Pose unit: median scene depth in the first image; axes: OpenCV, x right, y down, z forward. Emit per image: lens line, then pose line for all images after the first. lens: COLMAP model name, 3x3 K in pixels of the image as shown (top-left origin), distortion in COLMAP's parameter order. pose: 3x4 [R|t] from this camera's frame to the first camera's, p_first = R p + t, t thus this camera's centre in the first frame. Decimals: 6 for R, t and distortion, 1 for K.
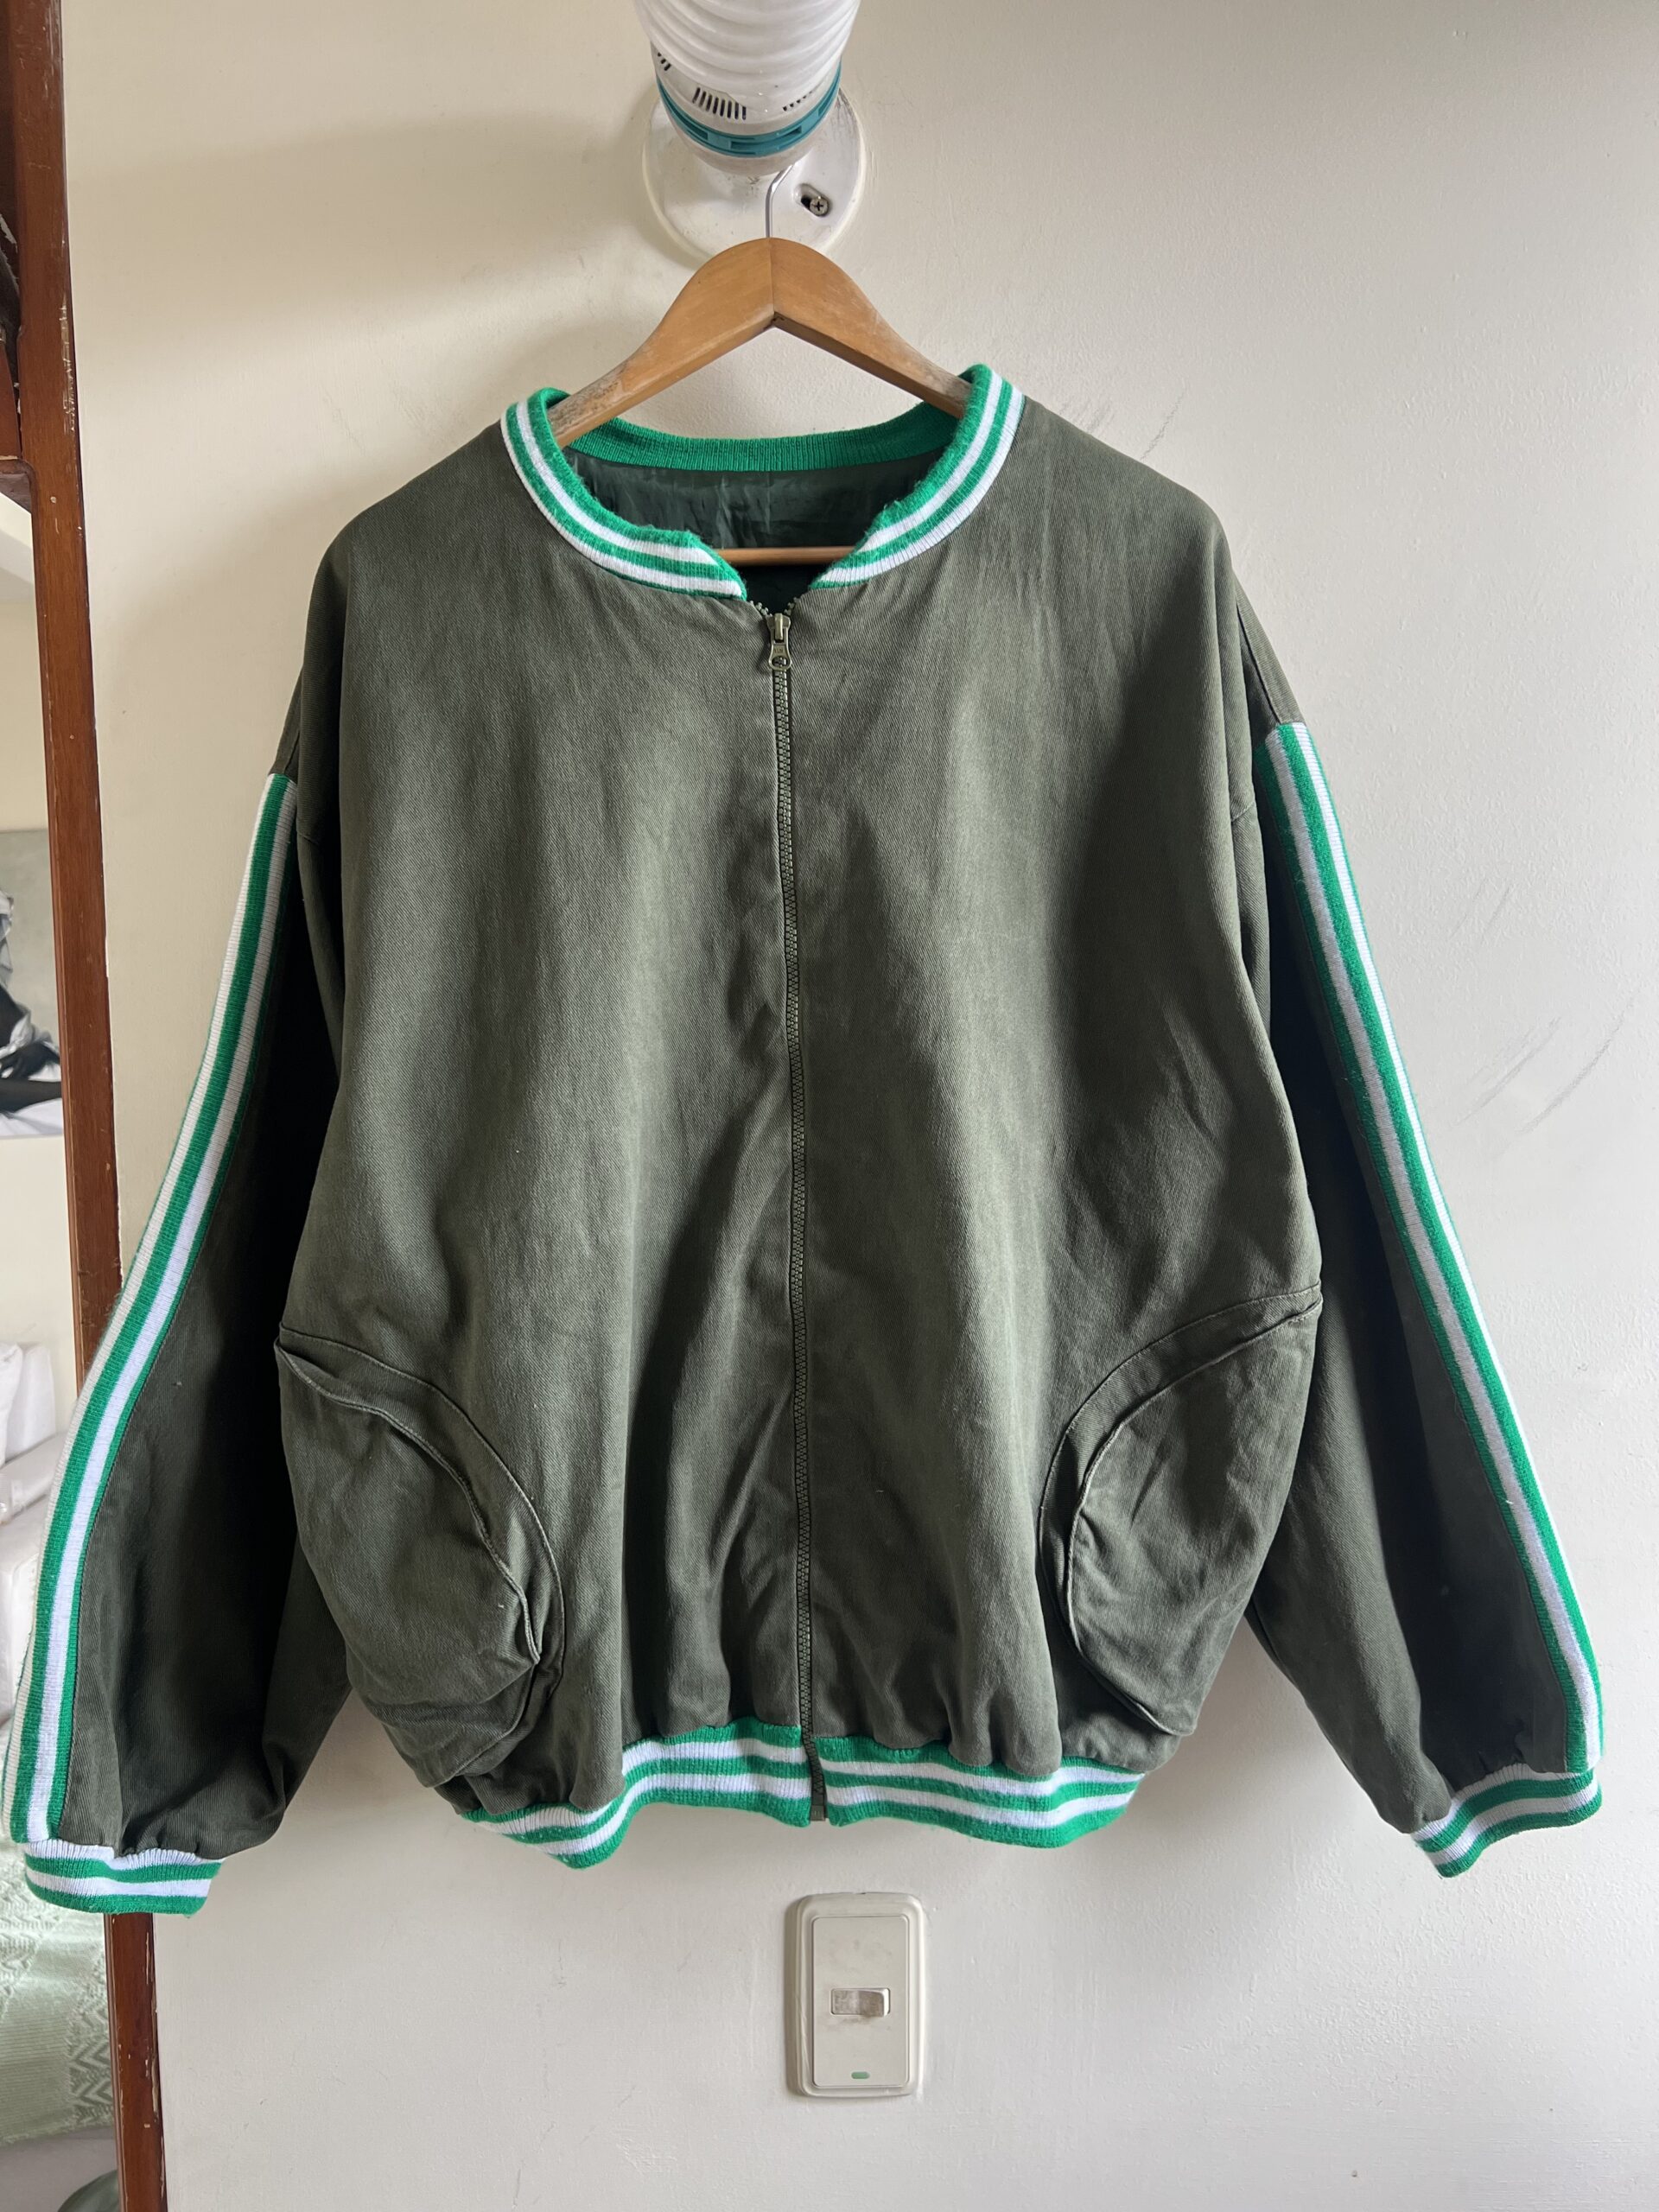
lens RADIAL K [[1643.4, 0, 826.9], [0, 1643.4, 1119.8], [0, 0, 1]] dist [0.036651, -0.047875]
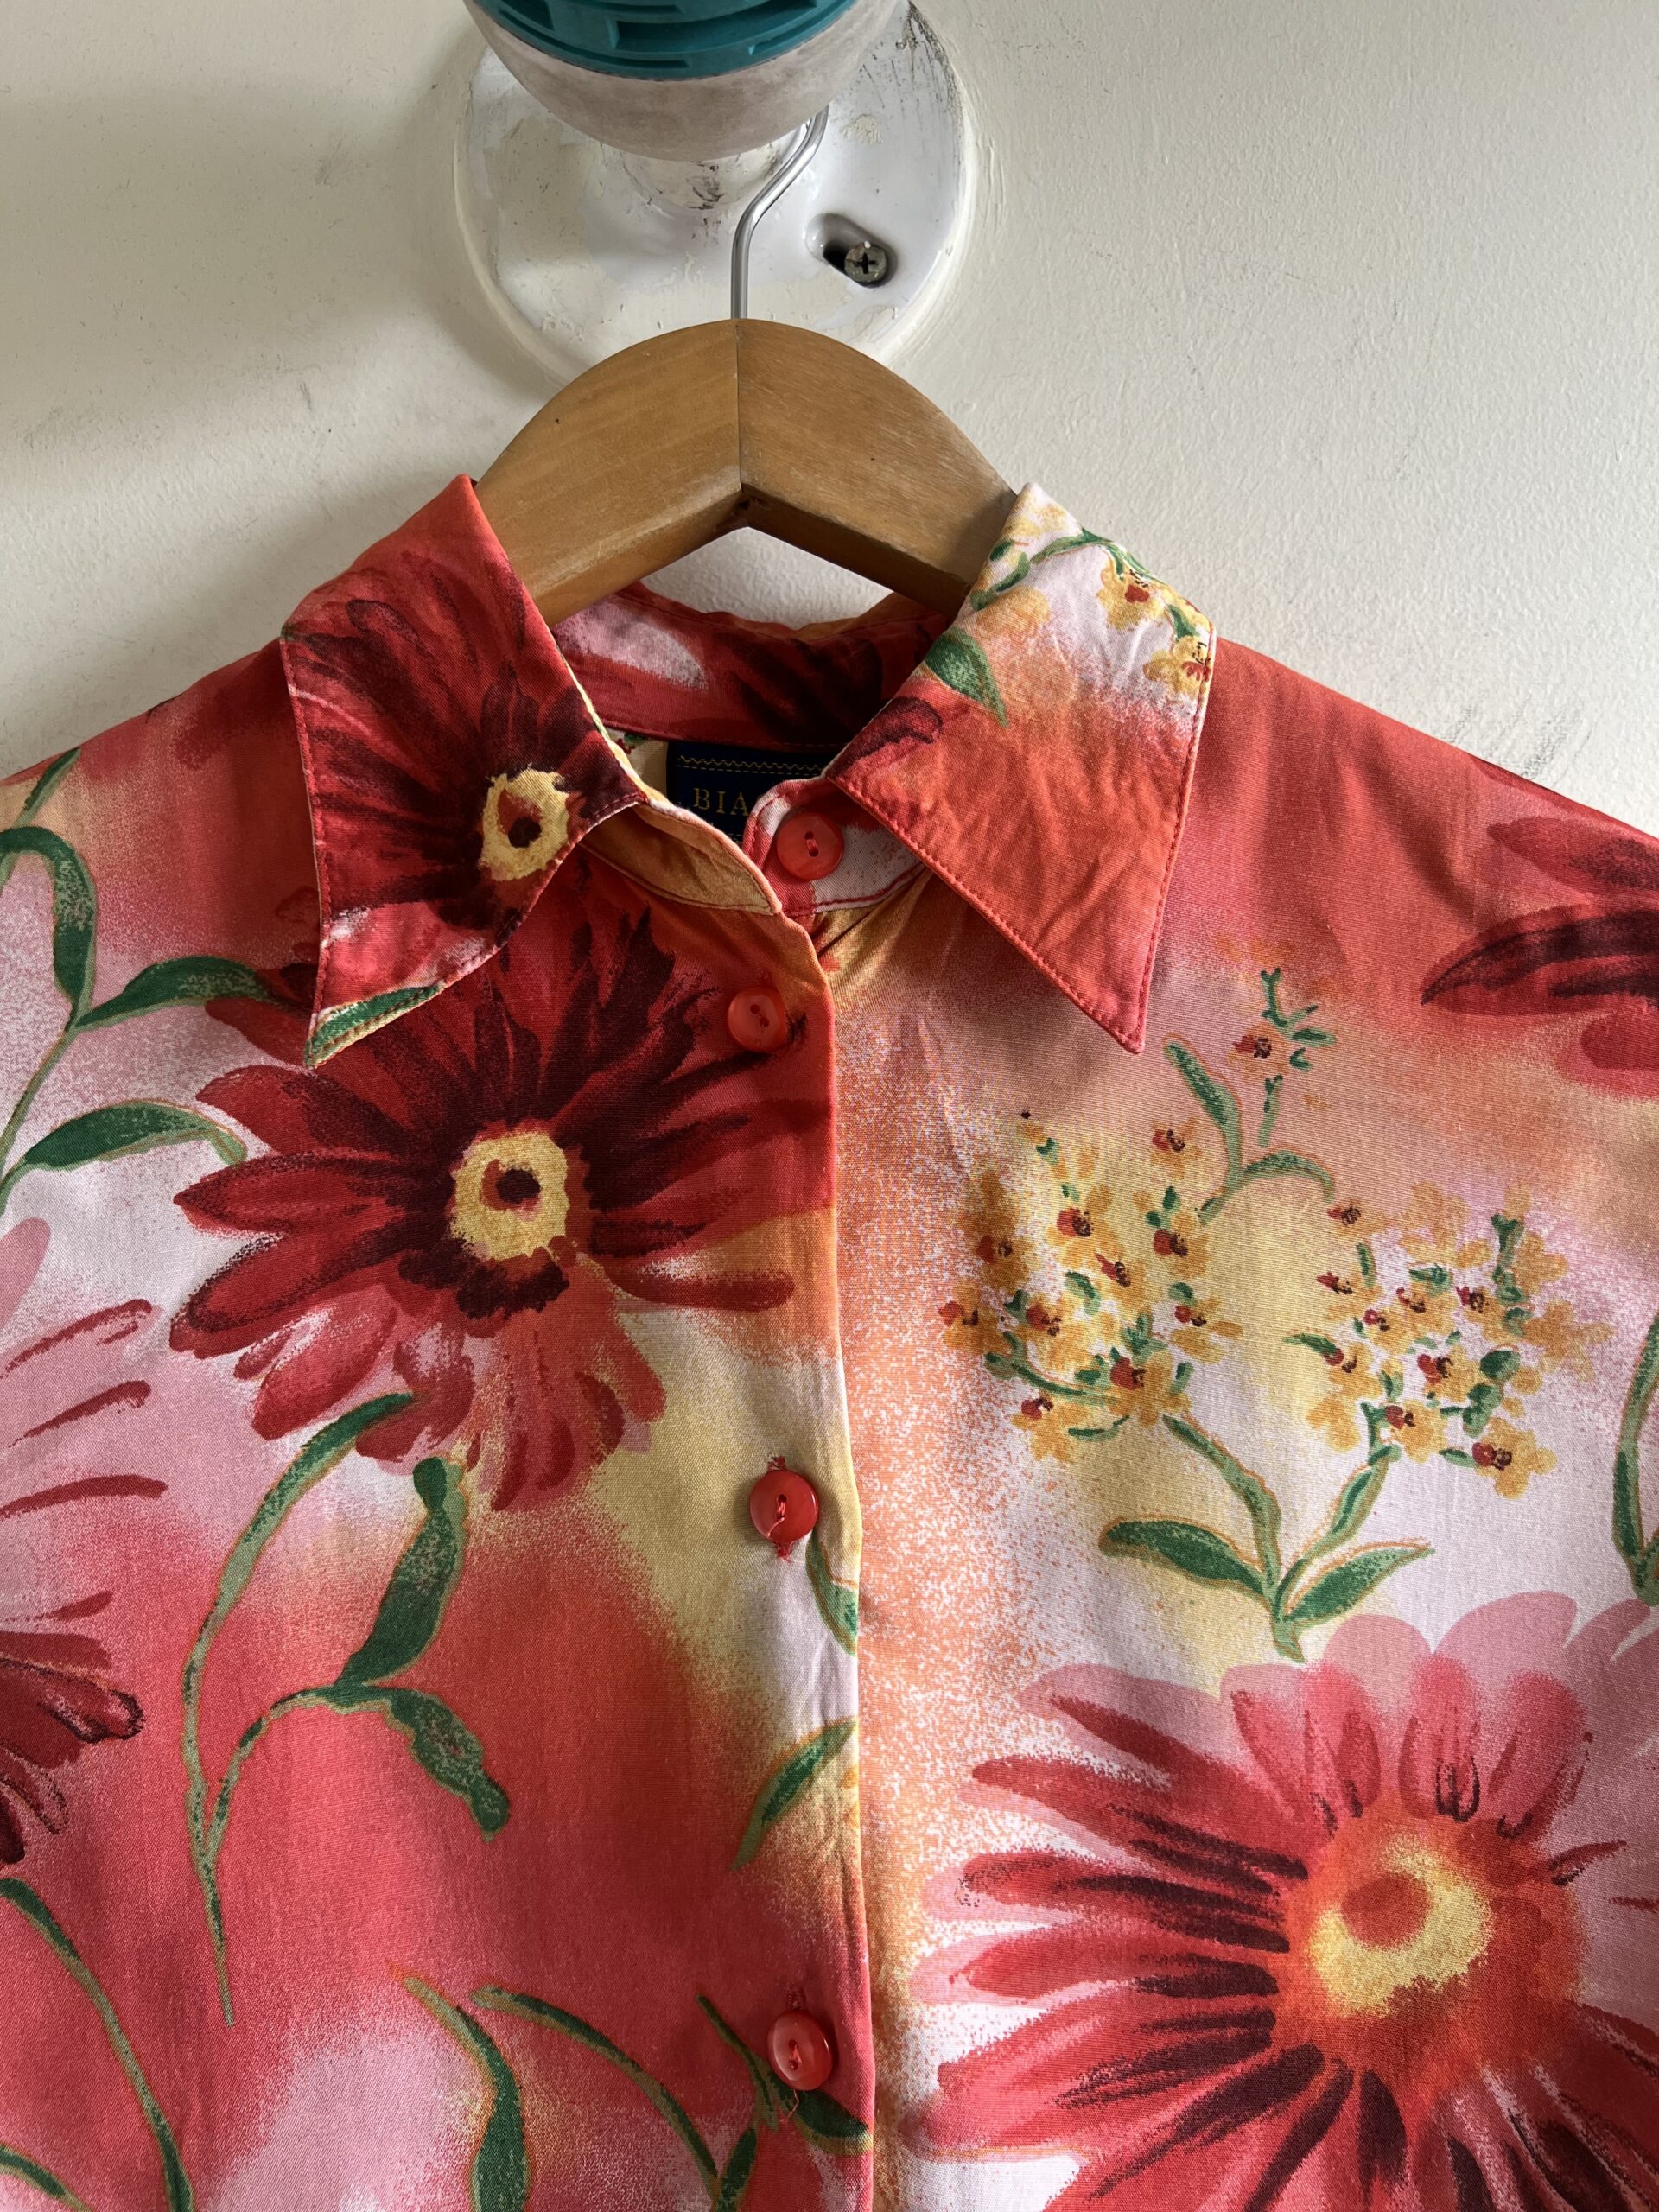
lens RADIAL K [[1643.4, 0, 820.4], [0, 1643.4, 1102.7], [0, 0, 1]] dist [0.036651, -0.047875]
pose [[0.999486, 0.000833, -0.032040, -0.002873], [-0.005254, 0.990397, -0.138155, -0.299925], [0.031618, 0.138252, 0.989892, 0.649225]]
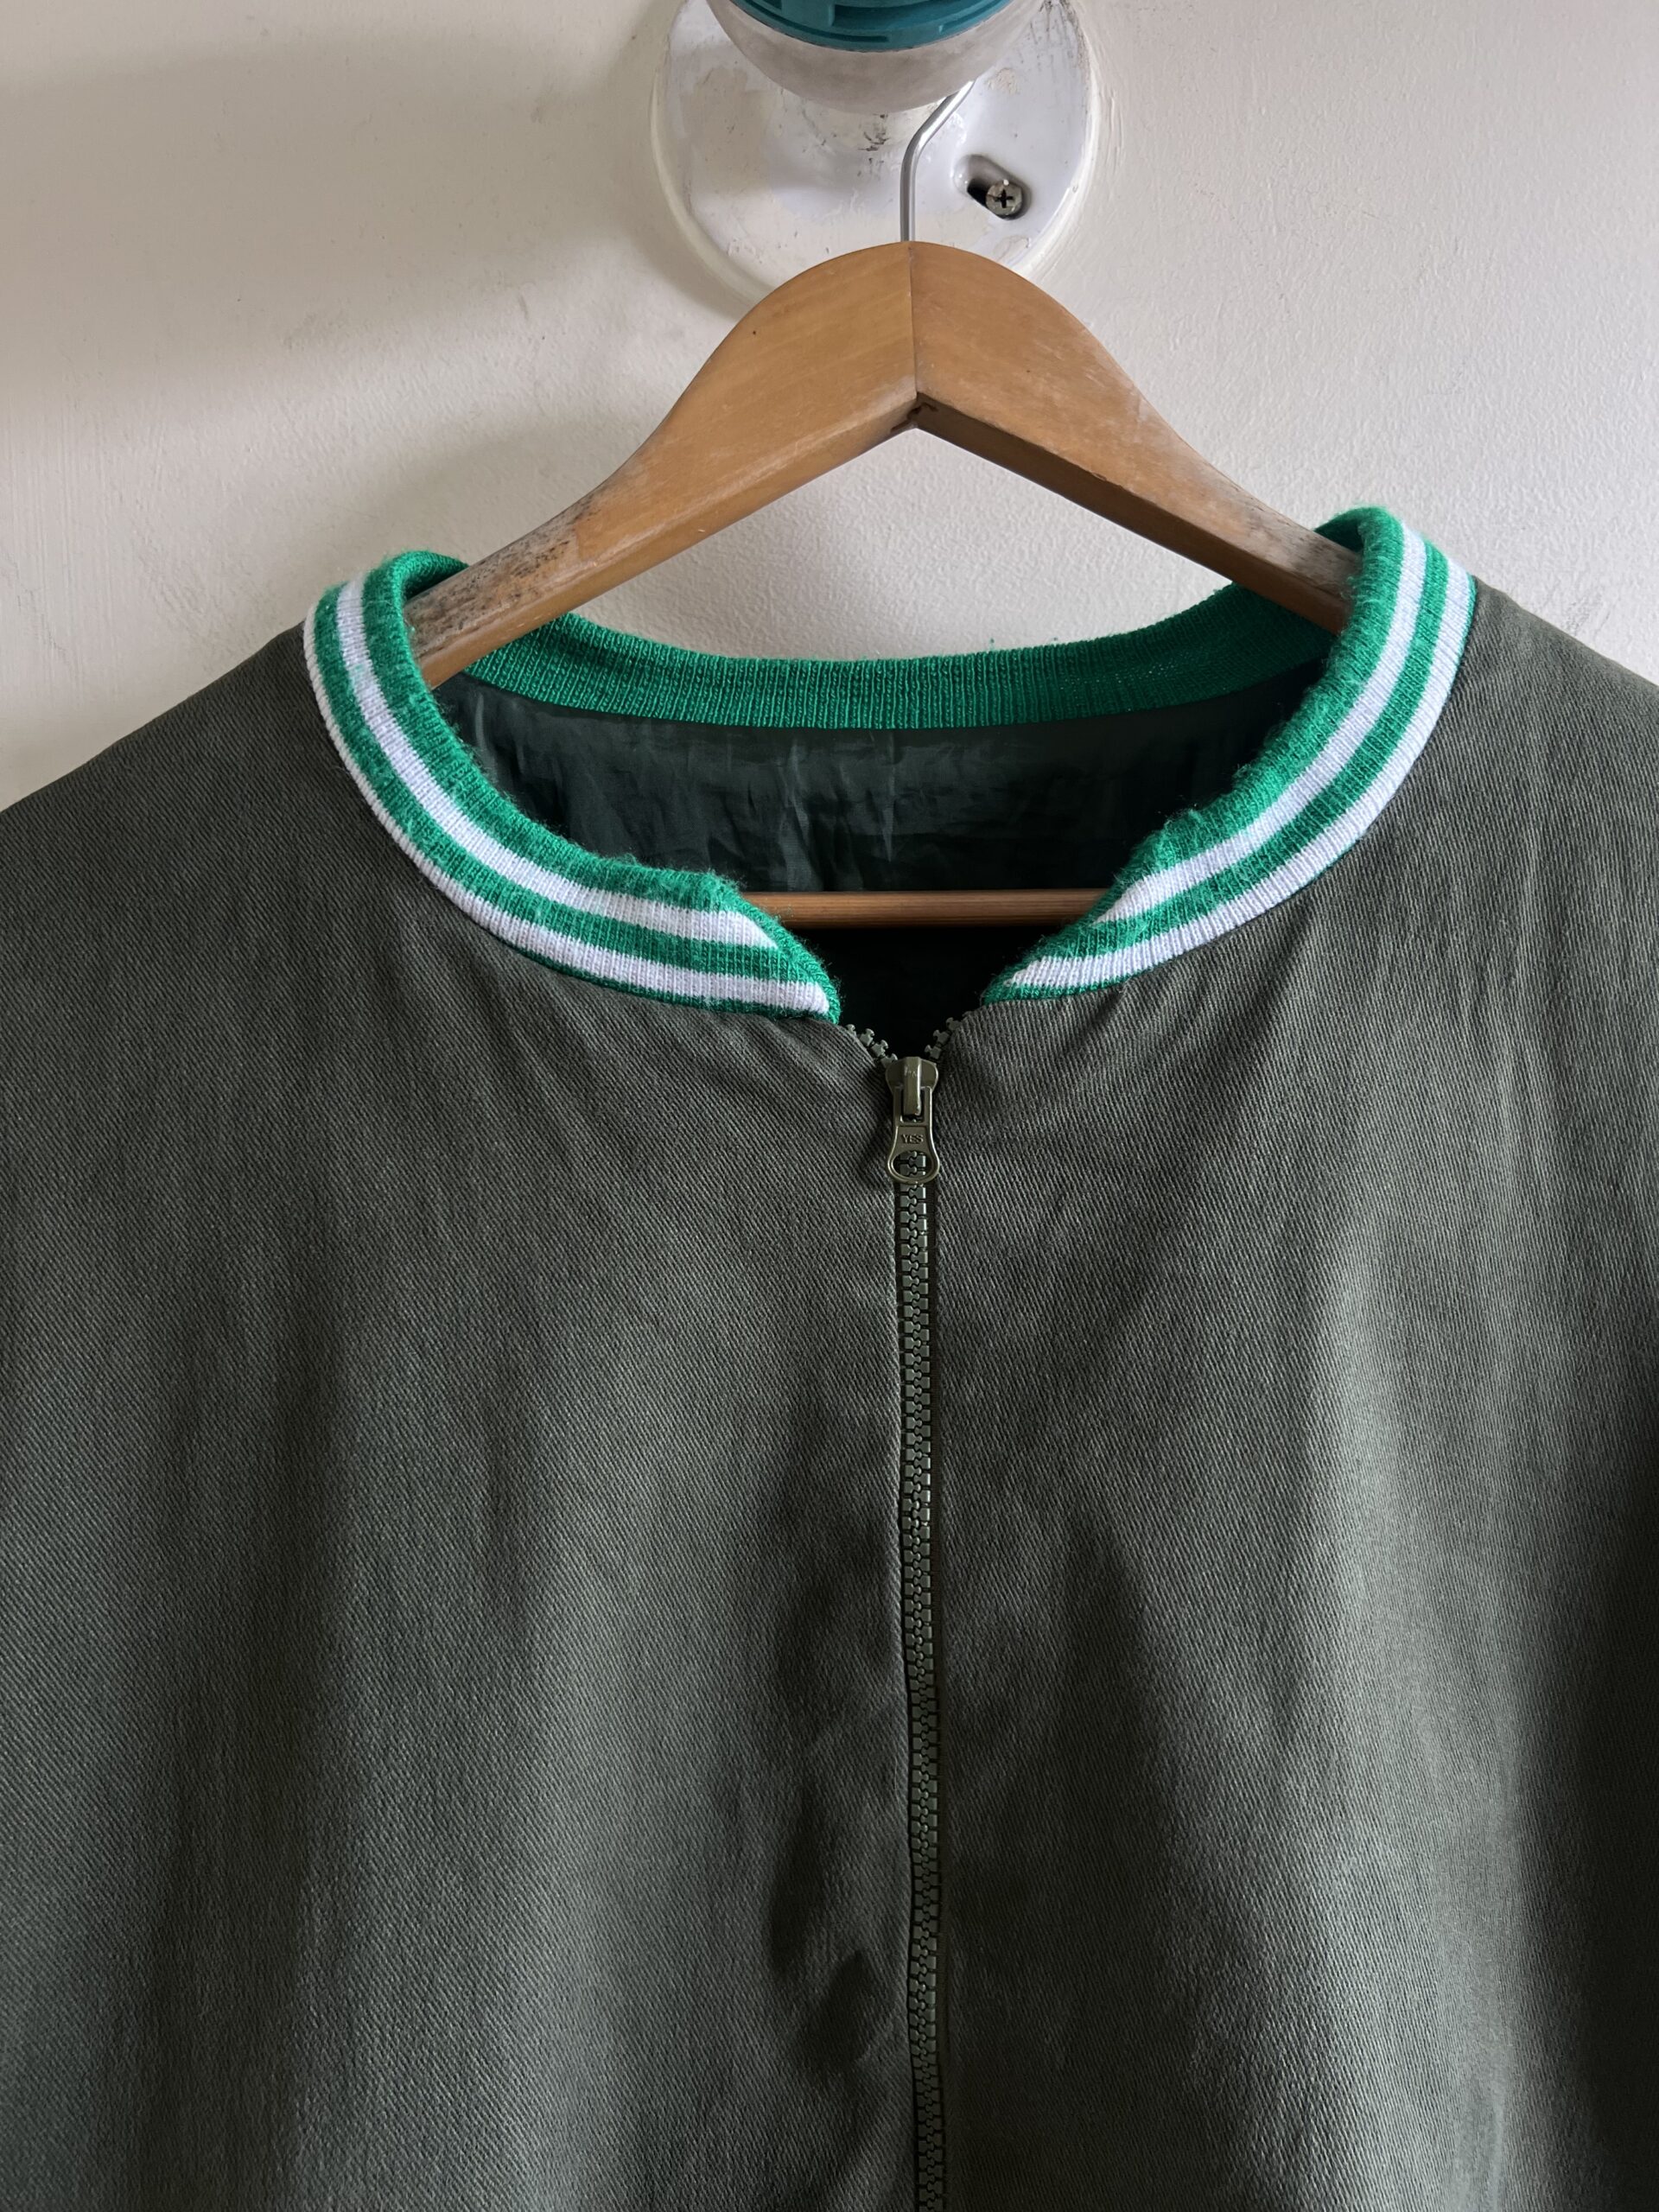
lens RADIAL K [[1643.4, 0, 809.9], [0, 1643.4, 1096.7], [0, 0, 1]] dist [0.036651, -0.047875]
pose [[0.998792, 0.022279, -0.043802, -0.037016], [-0.026340, 0.995182, -0.094445, -0.252542], [0.041487, 0.095485, 0.994566, 0.564634]]
